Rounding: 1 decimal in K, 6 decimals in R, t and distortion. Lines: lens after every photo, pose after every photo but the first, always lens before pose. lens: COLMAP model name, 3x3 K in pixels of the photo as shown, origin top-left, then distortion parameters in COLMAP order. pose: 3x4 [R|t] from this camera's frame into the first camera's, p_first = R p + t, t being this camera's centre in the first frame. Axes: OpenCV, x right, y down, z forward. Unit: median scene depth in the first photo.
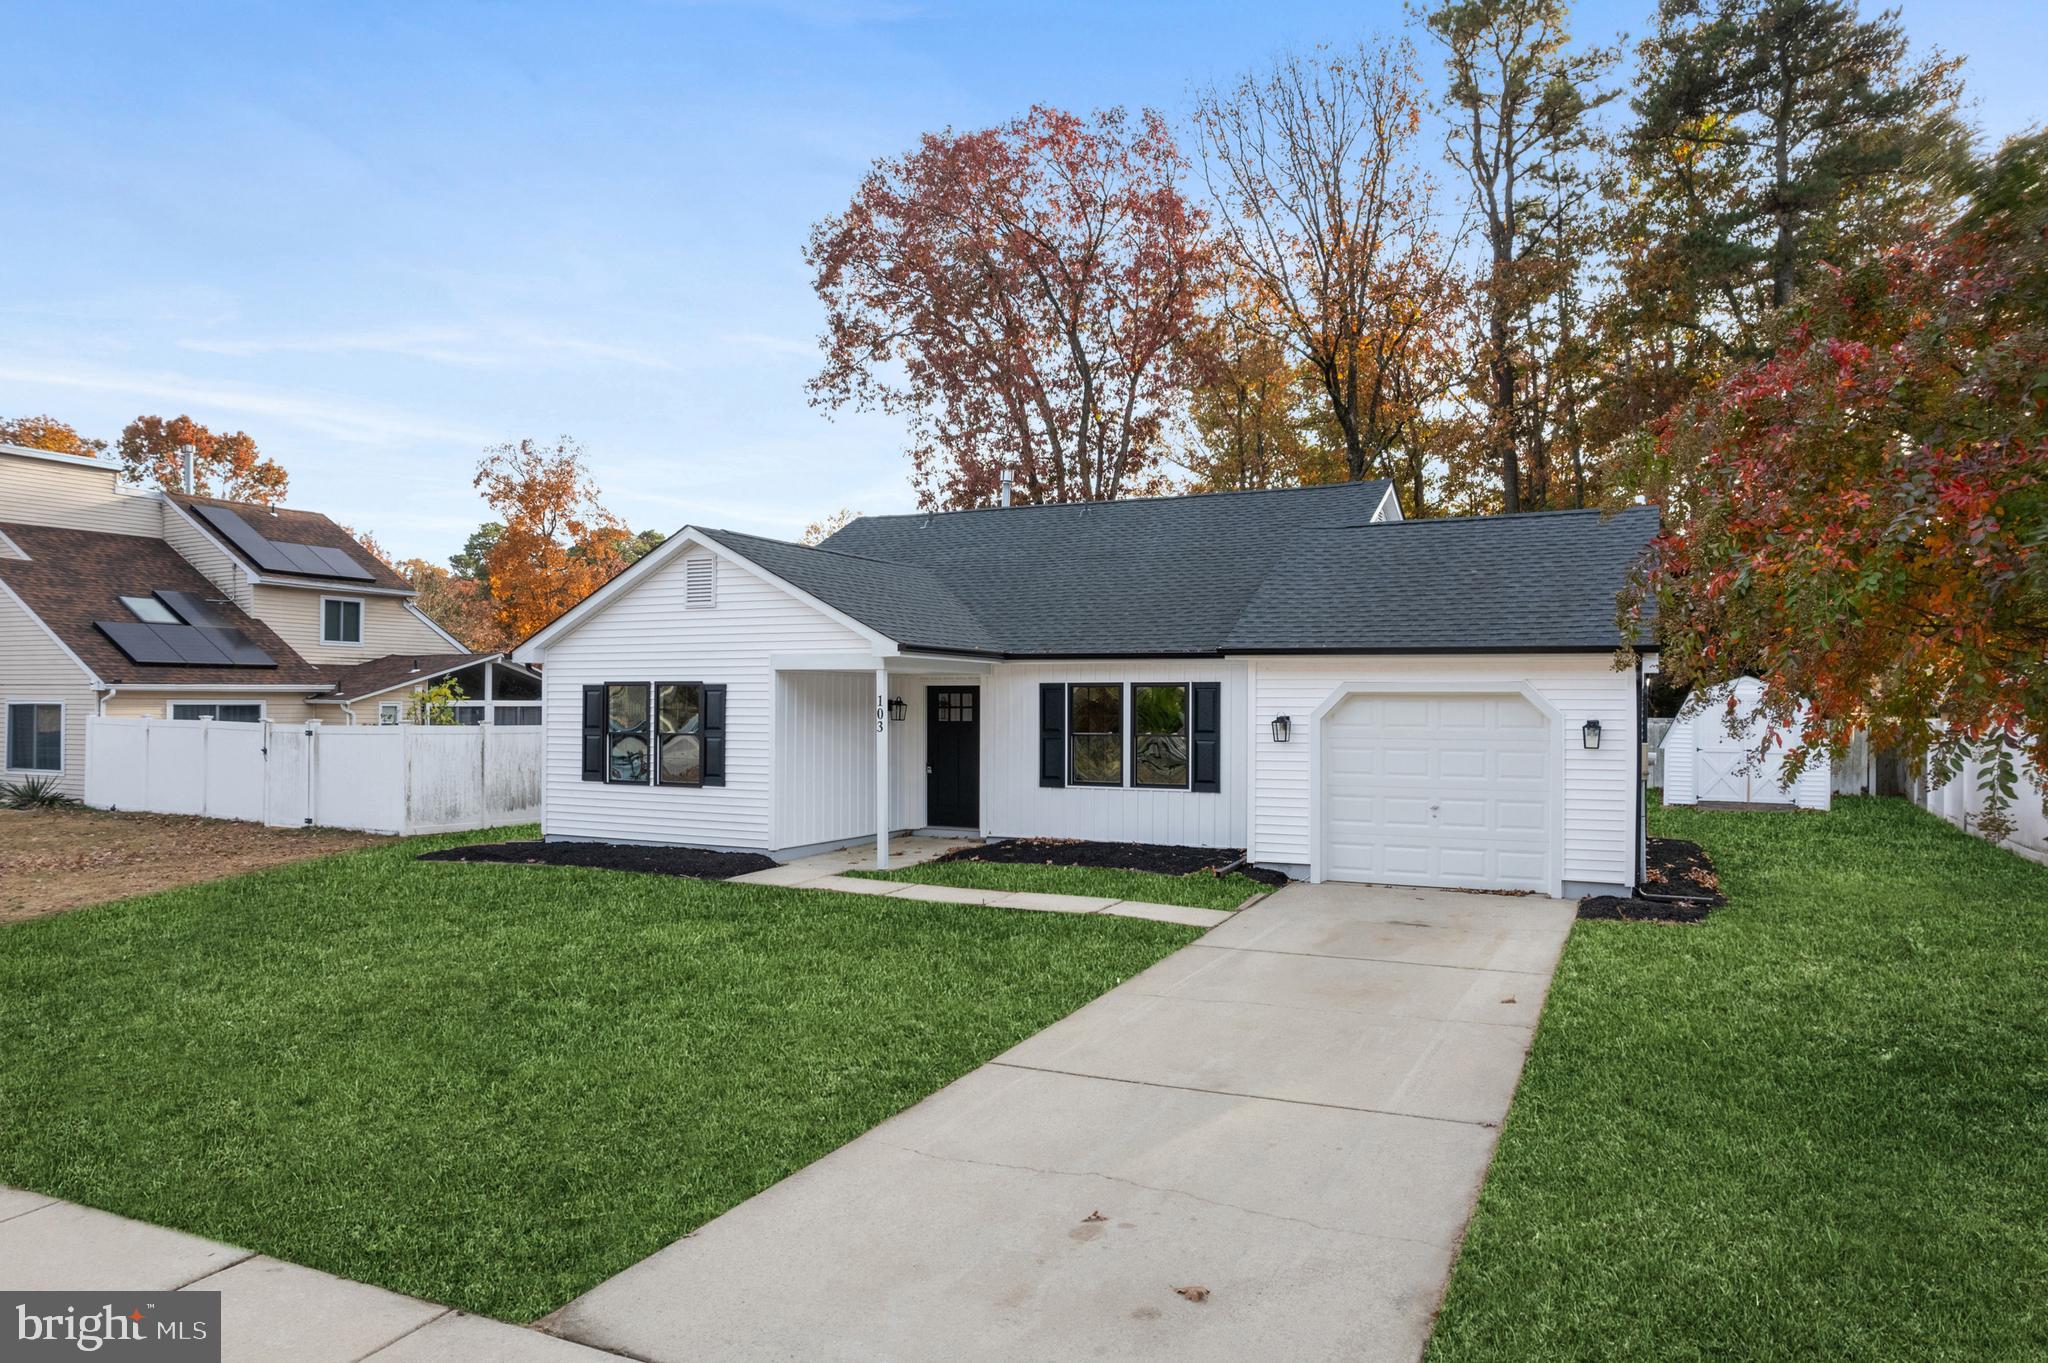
lens RADIAL K [[1328.9, 0, 1024.0], [0, 1328.9, 681.5], [0, 0, 1]] dist [-0.074321, 0.061743]
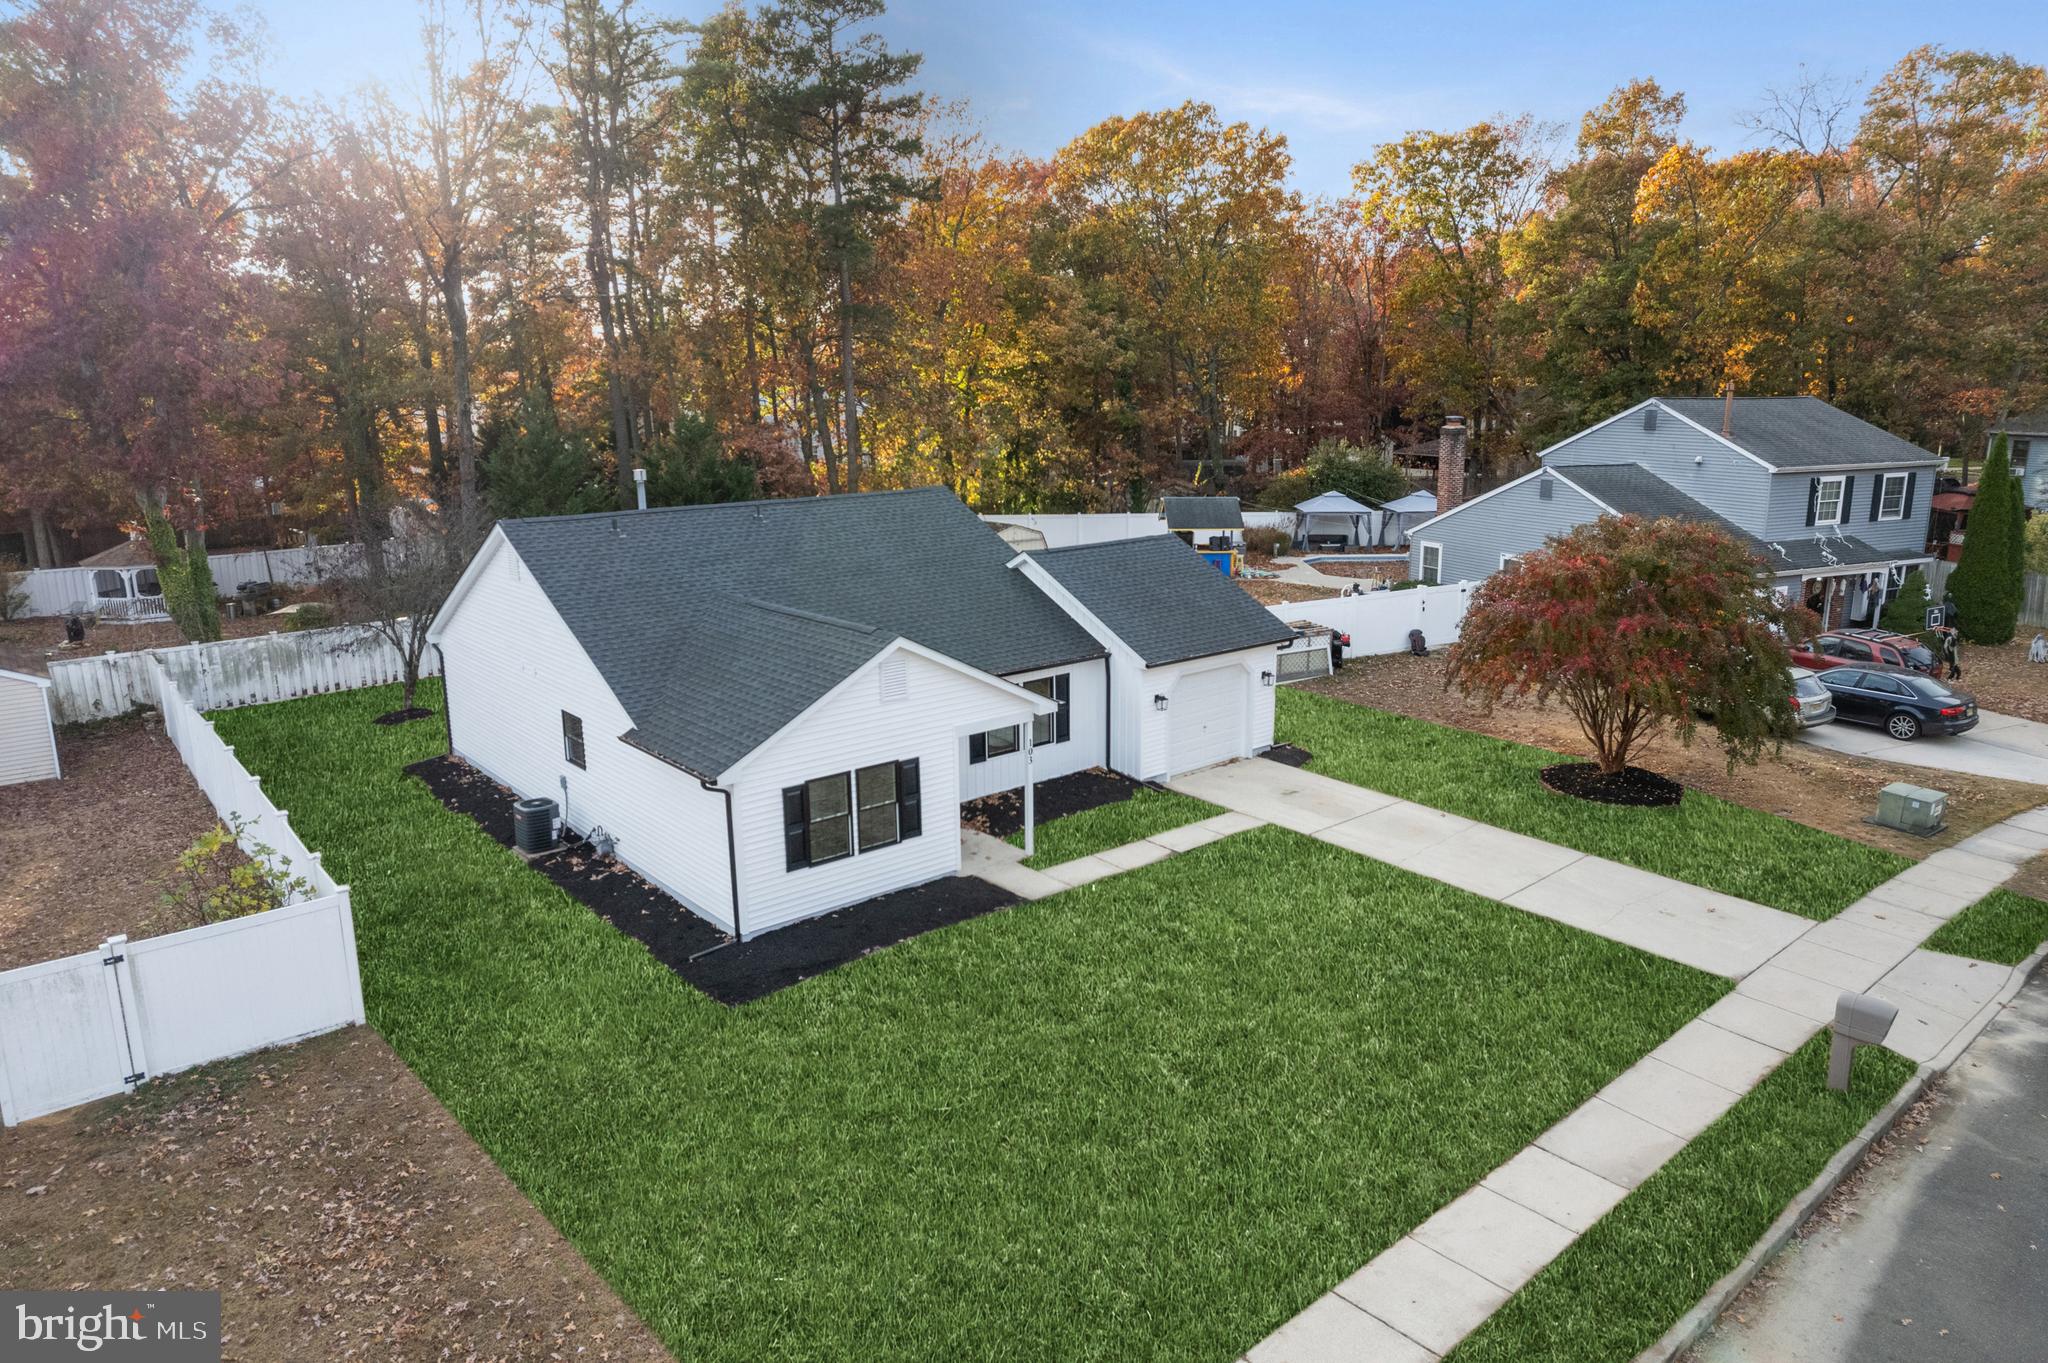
lens RADIAL K [[1302.0, 0, 1020.9], [0, 1302.0, 682.8], [0, 0, 1]] dist [-0.063689, 0.056976]
pose [[0.405758, -0.213545, 0.888684, -1.160058], [-0.000484, 0.972272, 0.233852, -0.323737], [-0.913980, -0.095318, 0.394404, 0.410492]]
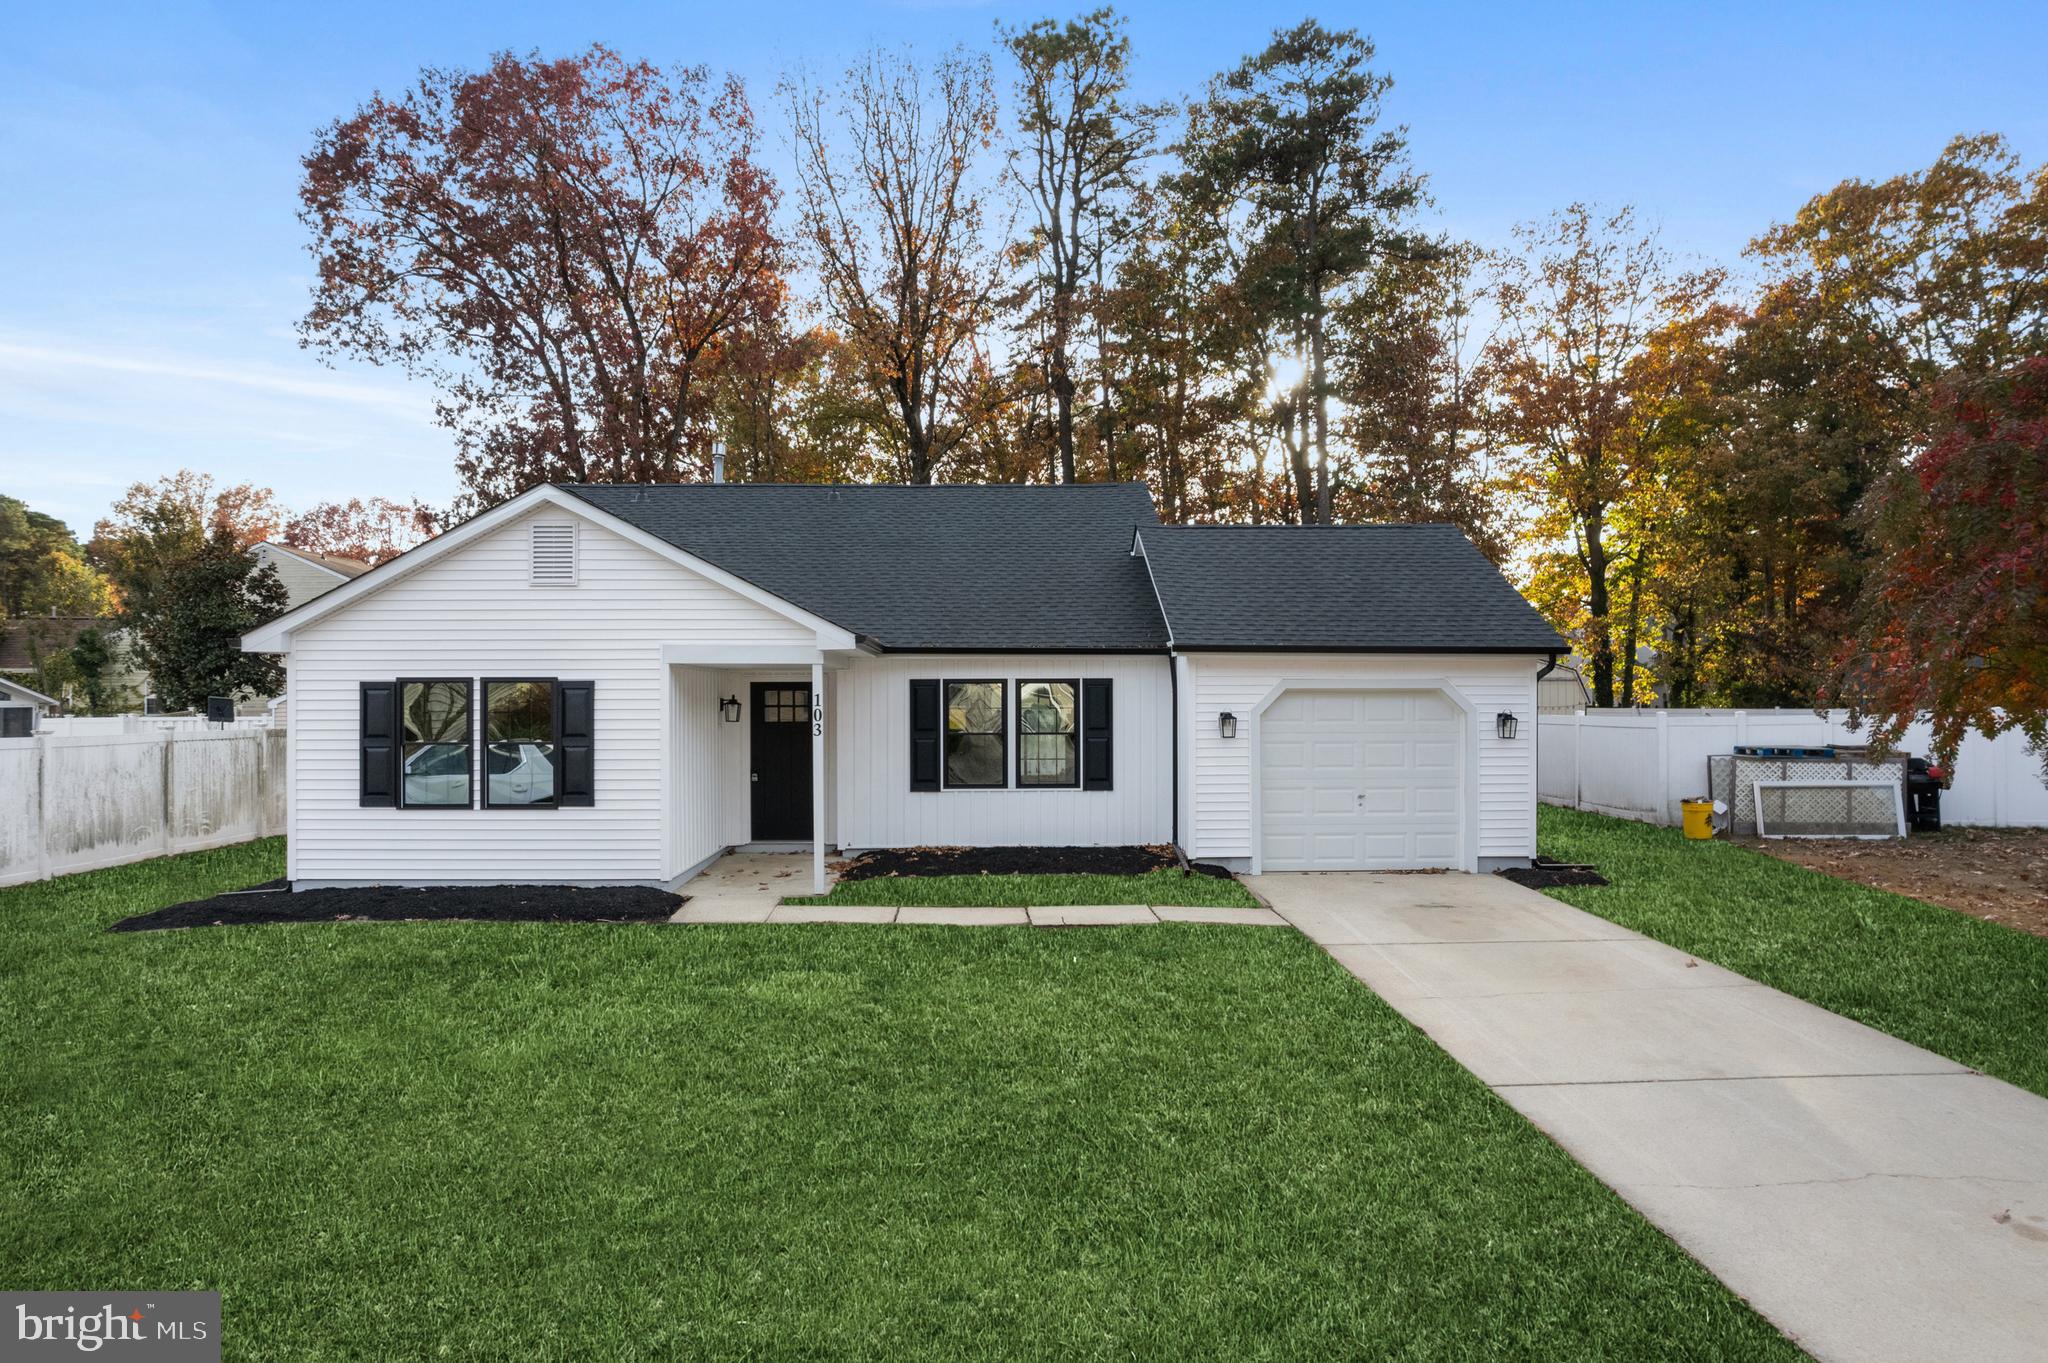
lens RADIAL K [[1316.2, 0, 1024.0], [0, 1316.2, 681.5], [0, 0, 1]] dist [-0.083509, 0.078907]
pose [[0.883062, -0.000843, 0.469256, -0.342710], [-0.001378, 0.999989, 0.004390, -0.001358], [-0.469255, -0.004524, 0.883051, 0.155002]]
